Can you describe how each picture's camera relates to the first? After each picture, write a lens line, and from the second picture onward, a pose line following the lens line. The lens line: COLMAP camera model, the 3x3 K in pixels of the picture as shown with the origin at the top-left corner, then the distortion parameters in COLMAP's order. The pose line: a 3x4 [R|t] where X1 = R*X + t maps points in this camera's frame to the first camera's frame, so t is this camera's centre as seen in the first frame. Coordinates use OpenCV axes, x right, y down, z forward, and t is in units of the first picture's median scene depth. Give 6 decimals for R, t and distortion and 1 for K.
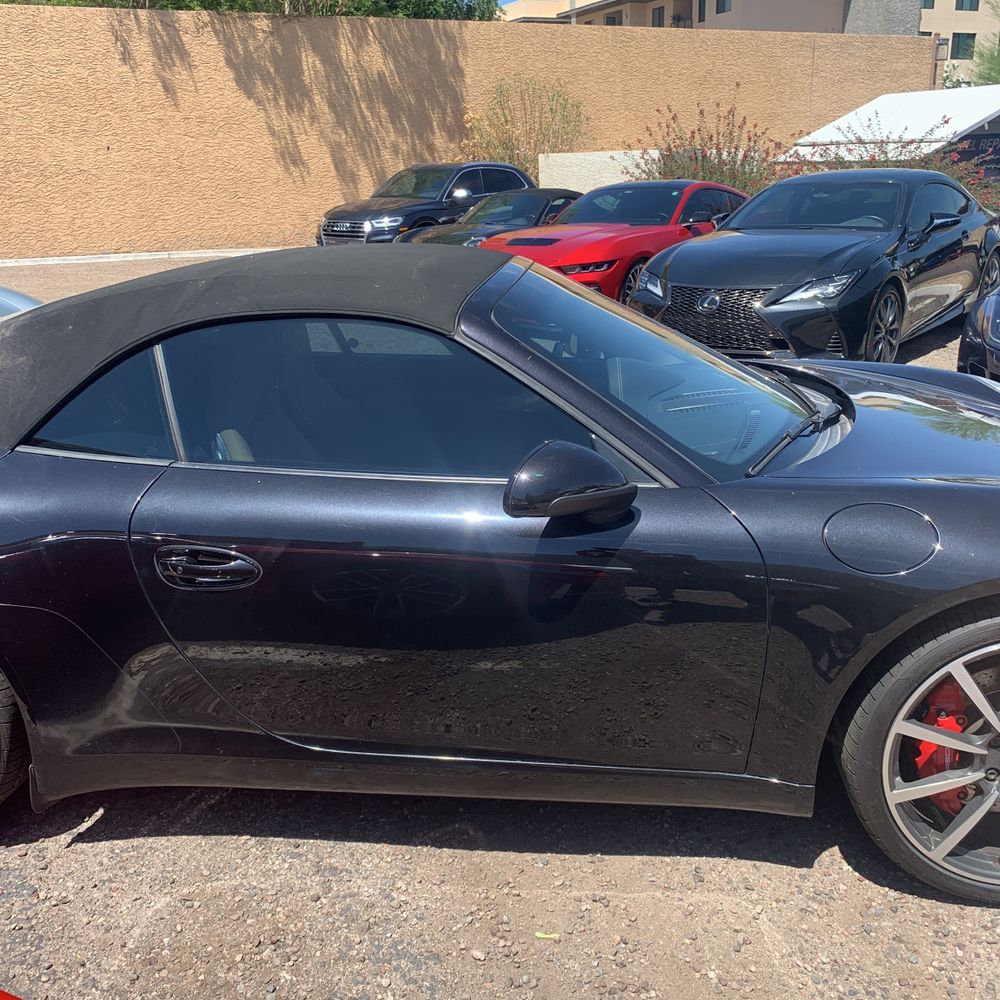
lens RADIAL K [[1041.9, 0, 500.0], [0, 1041.9, 500.0], [0, 0, 1]] dist [0.024411, -0.041638]
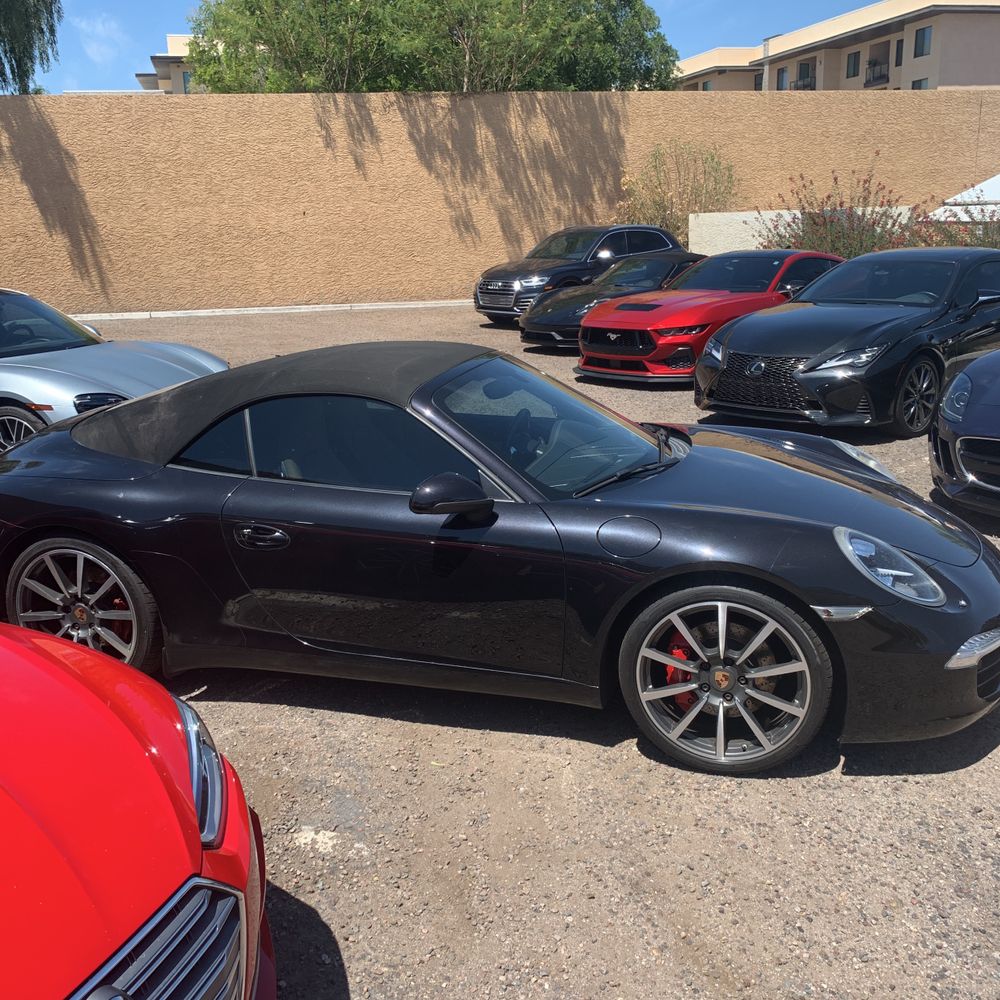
lens RADIAL K [[1060.7, 0, 495.4], [0, 1060.7, 500.8], [0, 0, 1]] dist [0.121154, -0.273802]
pose [[0.981244, 0.044279, -0.187613, 0.102318], [-0.051270, 0.998154, -0.032571, 0.009831], [0.185824, 0.041579, 0.981703, -0.161409]]
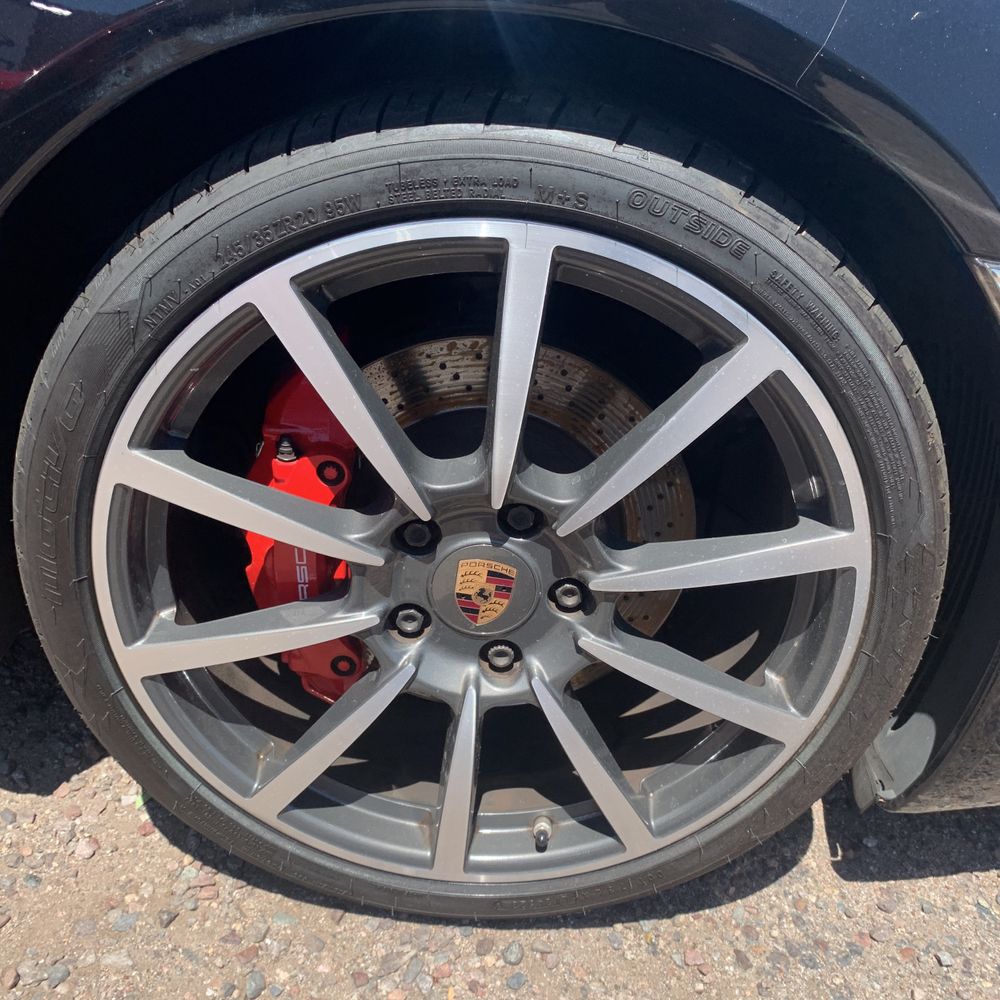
lens RADIAL K [[1031.1, 0, 503.7], [0, 1031.1, 526.8], [0, 0, 1]] dist [0.012124, -0.024349]
pose [[0.984149, 0.088169, 0.153876, 0.101249], [-0.118487, 0.972484, 0.200589, 0.034624], [-0.131956, -0.215641, 0.967516, 0.147180]]
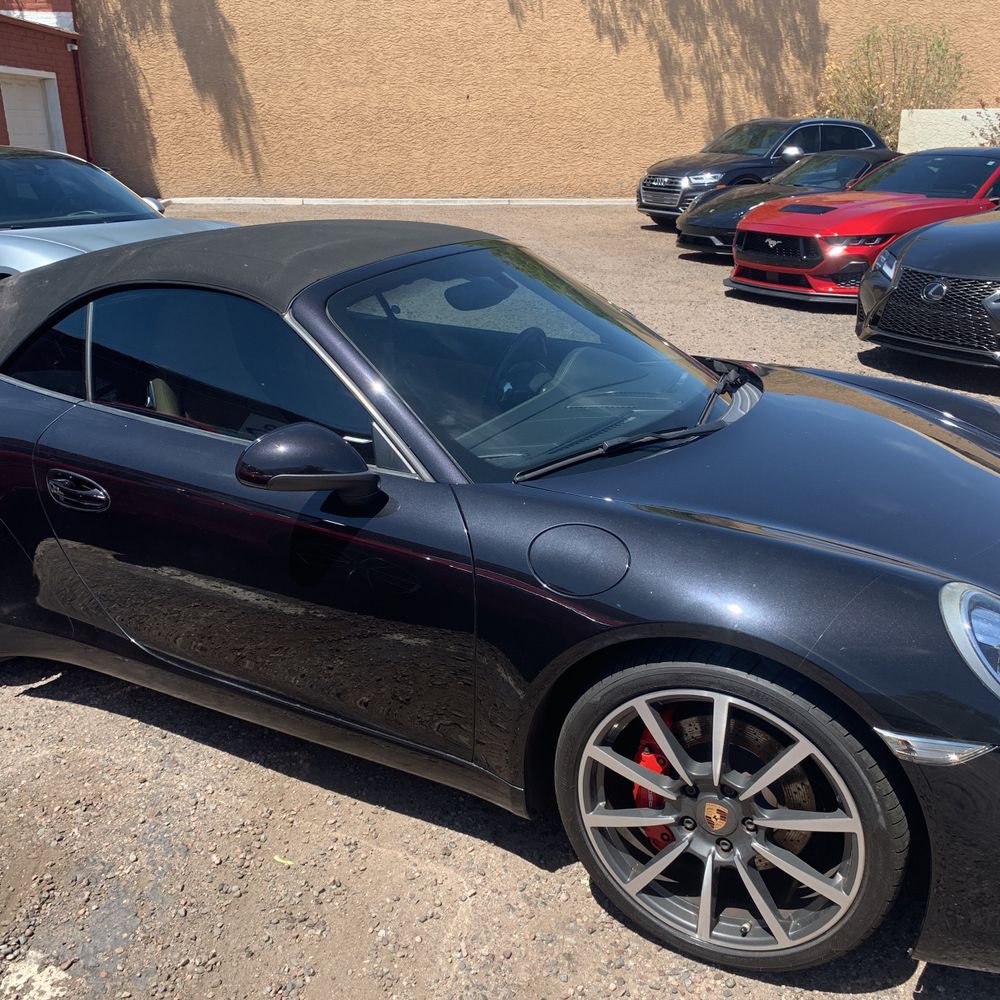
lens RADIAL K [[1041.9, 0, 500.0], [0, 1041.9, 500.0], [0, 0, 1]] dist [0.024411, -0.041638]
pose [[0.925291, 0.150105, -0.348289, 0.136904], [-0.133154, 0.988458, 0.072257, -0.017846], [0.355115, -0.020483, 0.934598, 0.010150]]
